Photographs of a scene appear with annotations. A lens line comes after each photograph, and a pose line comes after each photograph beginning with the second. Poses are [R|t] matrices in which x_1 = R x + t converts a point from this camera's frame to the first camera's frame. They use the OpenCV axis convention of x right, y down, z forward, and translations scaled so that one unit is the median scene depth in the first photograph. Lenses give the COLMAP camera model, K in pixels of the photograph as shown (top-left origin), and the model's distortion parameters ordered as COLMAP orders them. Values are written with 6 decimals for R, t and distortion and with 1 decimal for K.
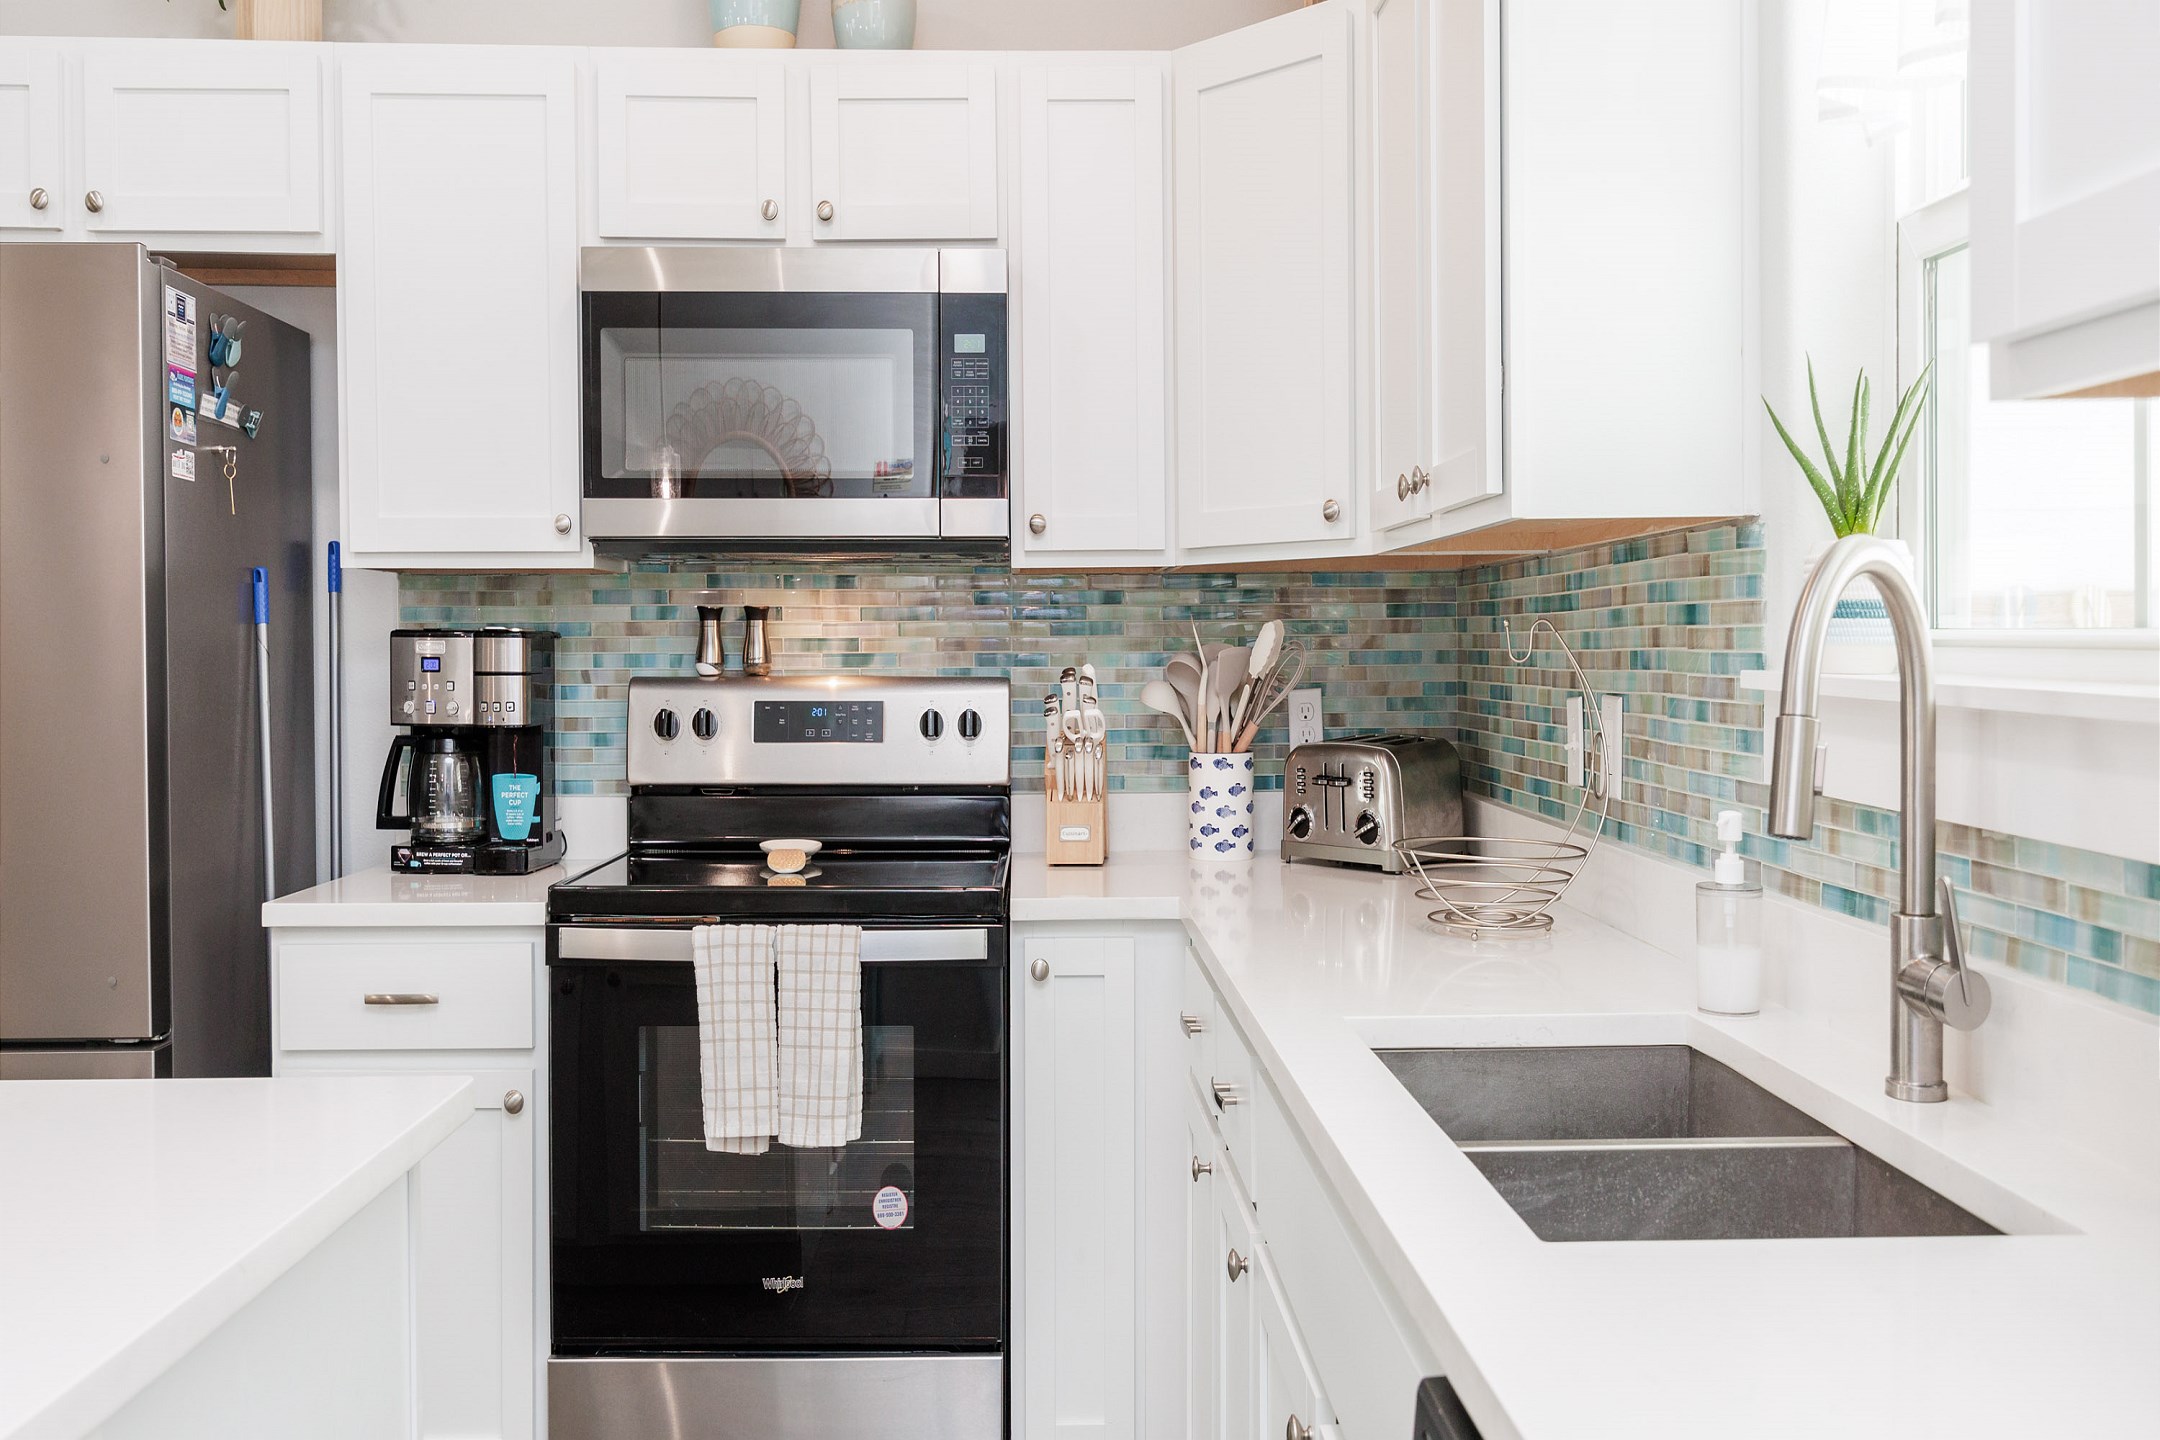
lens RADIAL K [[1733.3, 0, 1082.3], [0, 1733.3, 696.6], [0, 0, 1]] dist [0.000079, -0.012683]
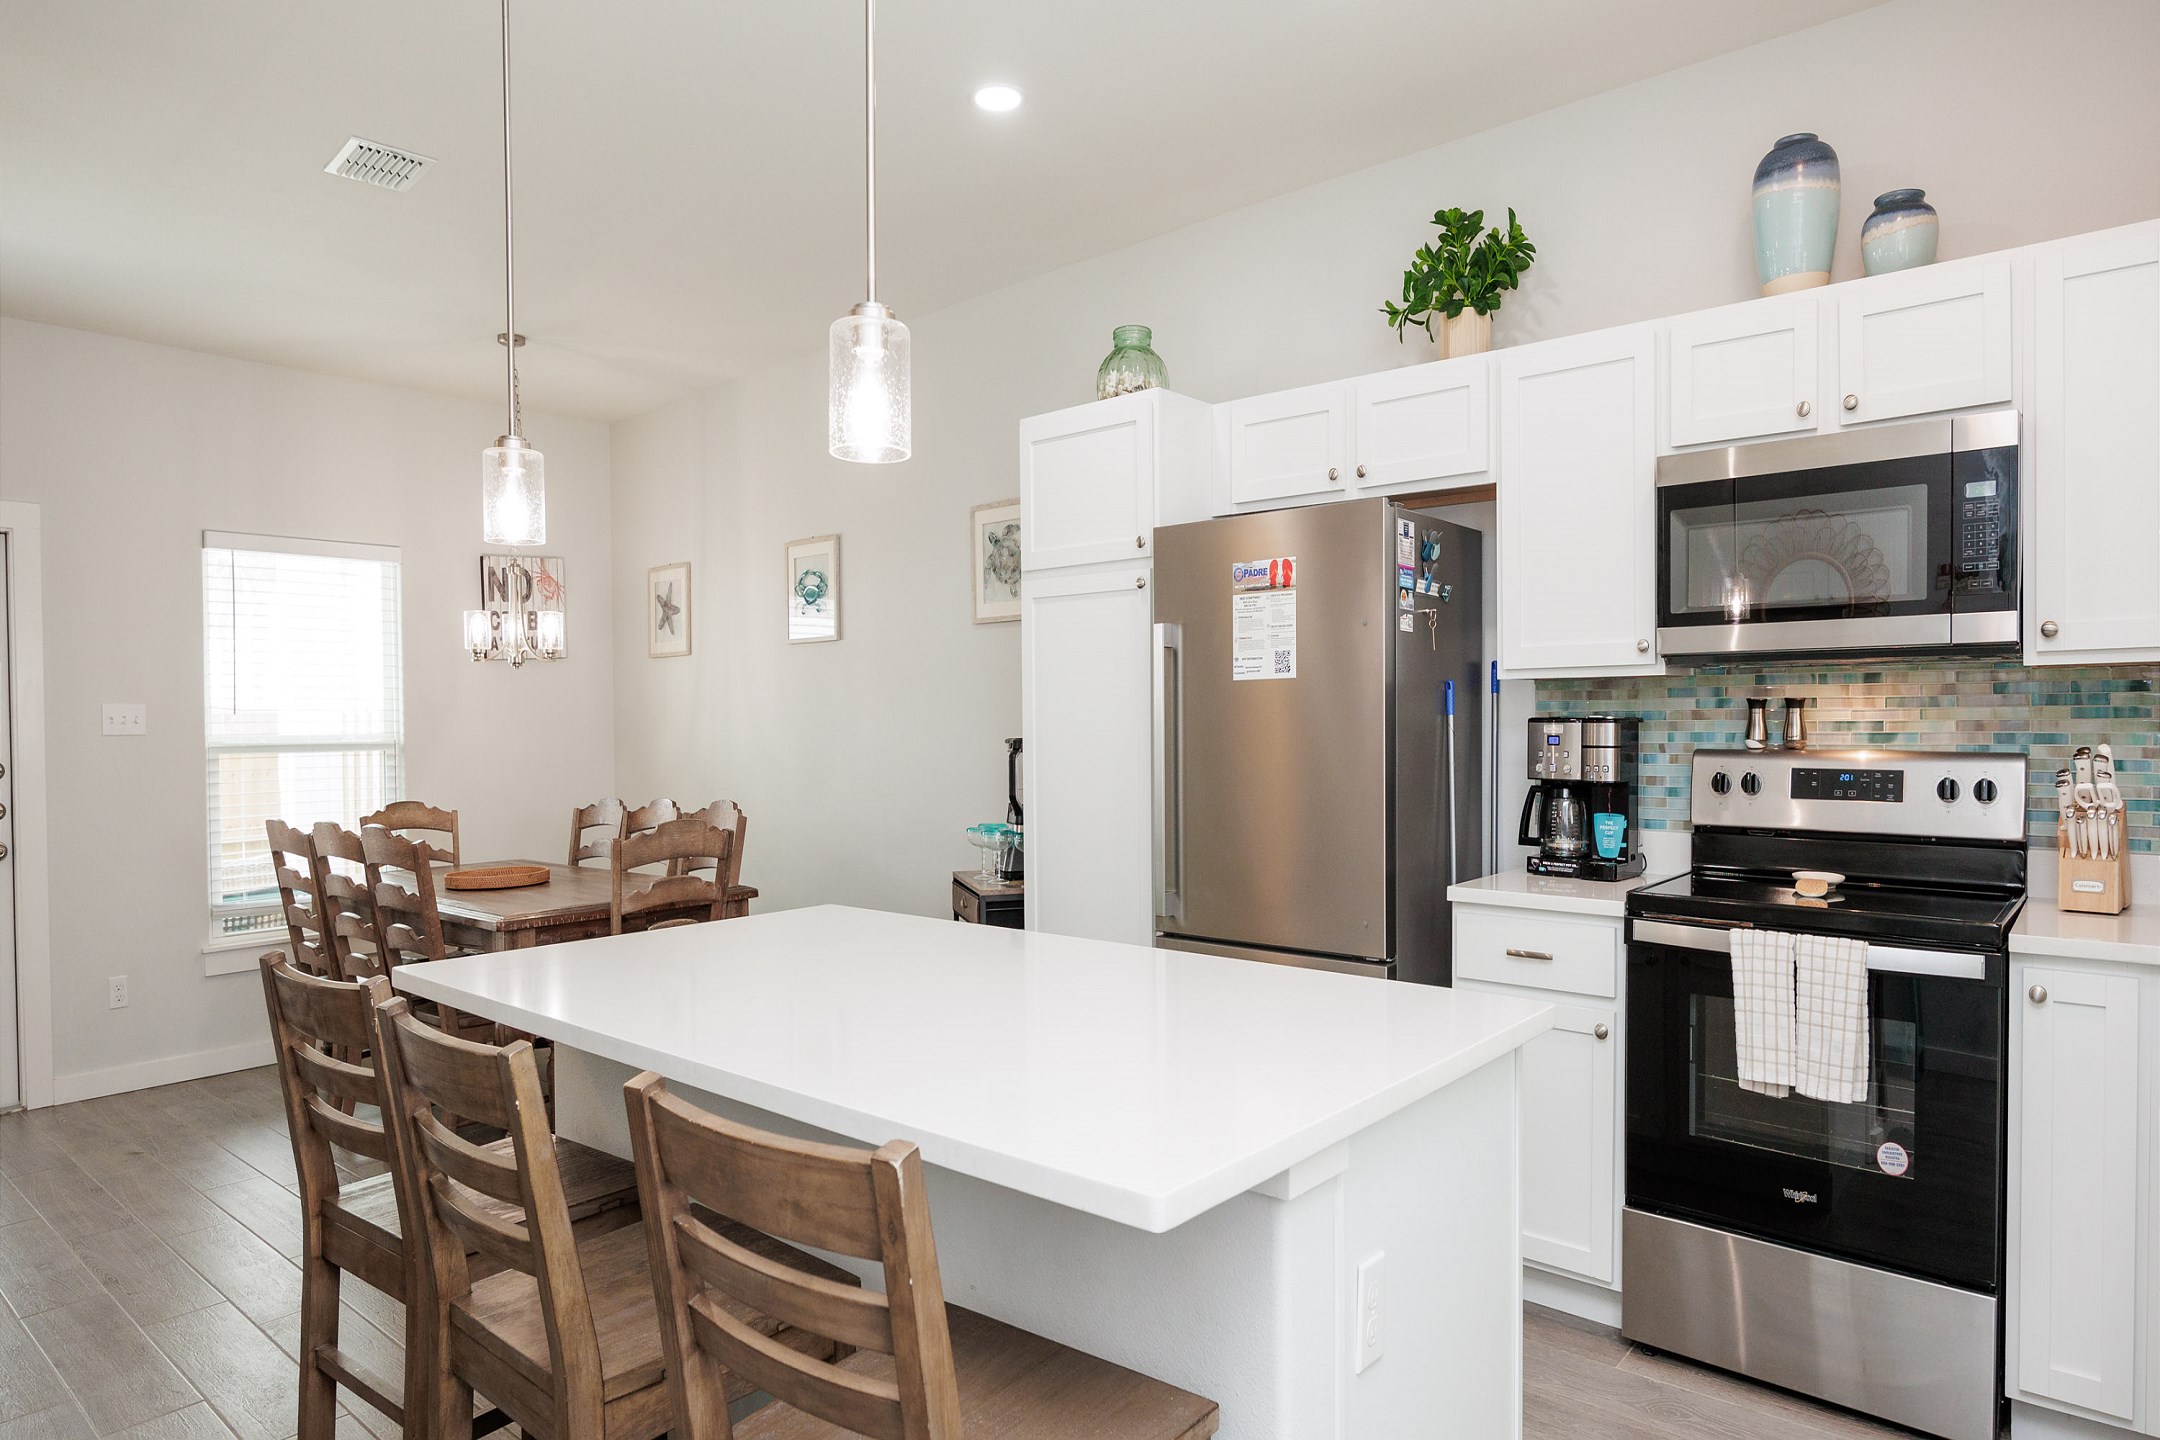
lens RADIAL K [[1266.2, 0, 1090.5], [0, 1266.2, 742.1], [0, 0, 1]] dist [0.004215, -0.001305]
pose [[0.746755, 0.010234, -0.665020, 0.065321], [-0.011388, 0.999932, 0.002600, -0.015217], [0.665001, 0.005631, 0.746821, -0.113517]]
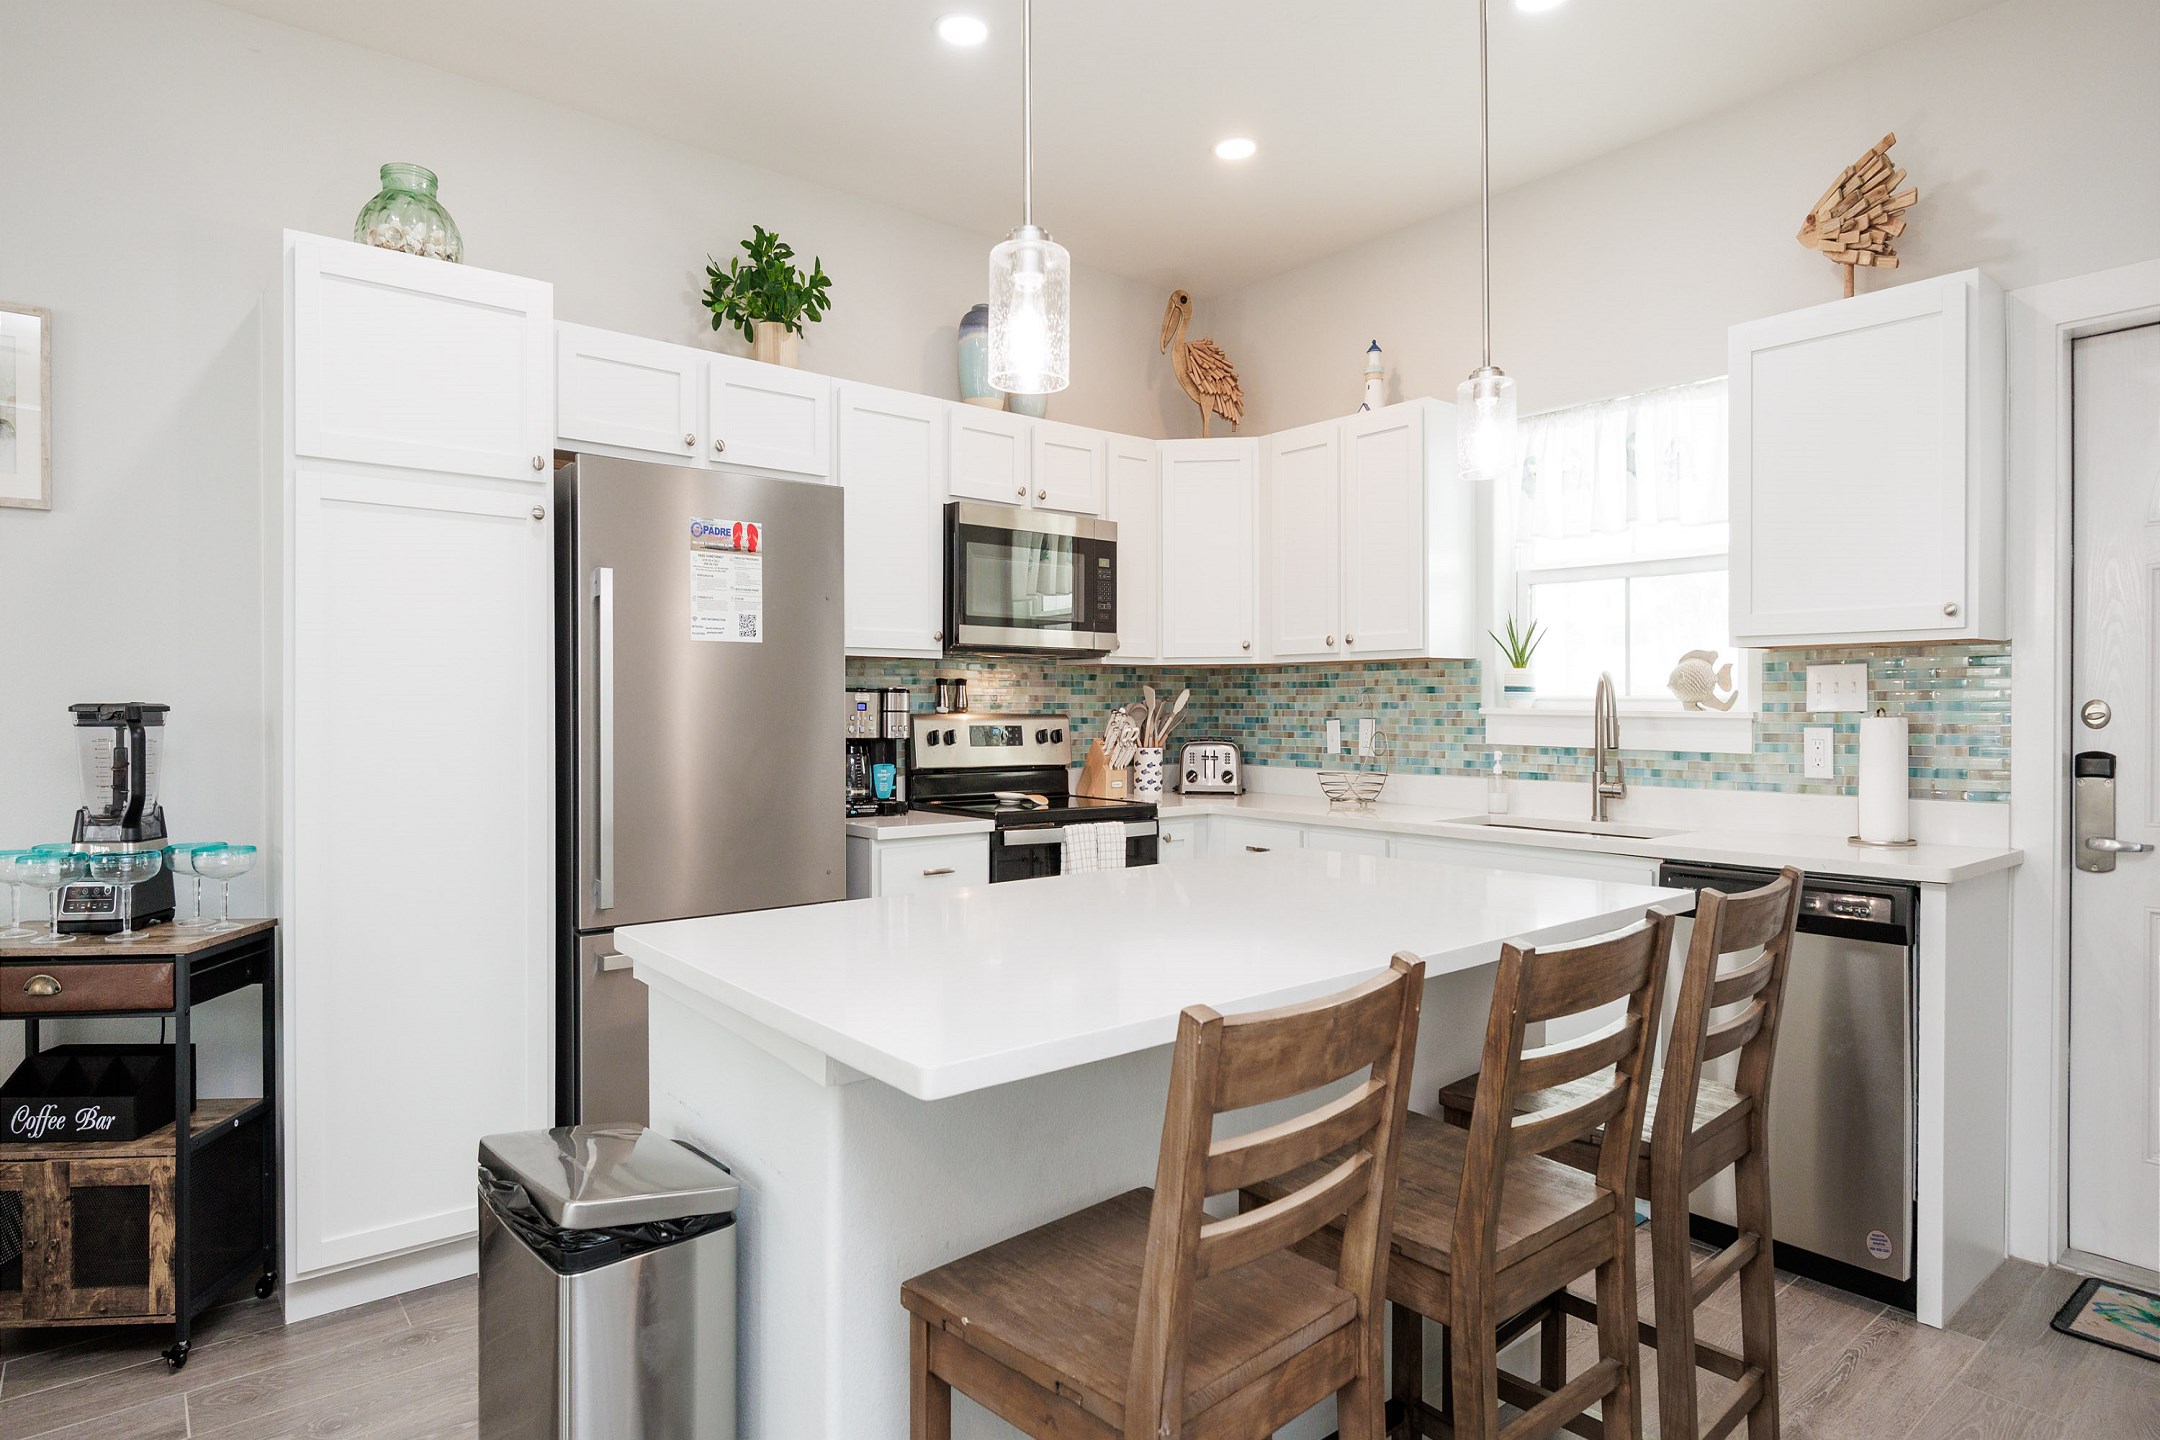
lens RADIAL K [[1192.1, 0, 1083.2], [0, 1192.1, 716.8], [0, 0, 1]] dist [0.020648, 0.000558]
pose [[0.790875, -0.000022, 0.611978, -1.003909], [0.012914, 0.999778, -0.016653, 0.018184], [-0.611842, 0.021073, 0.790699, -0.184188]]
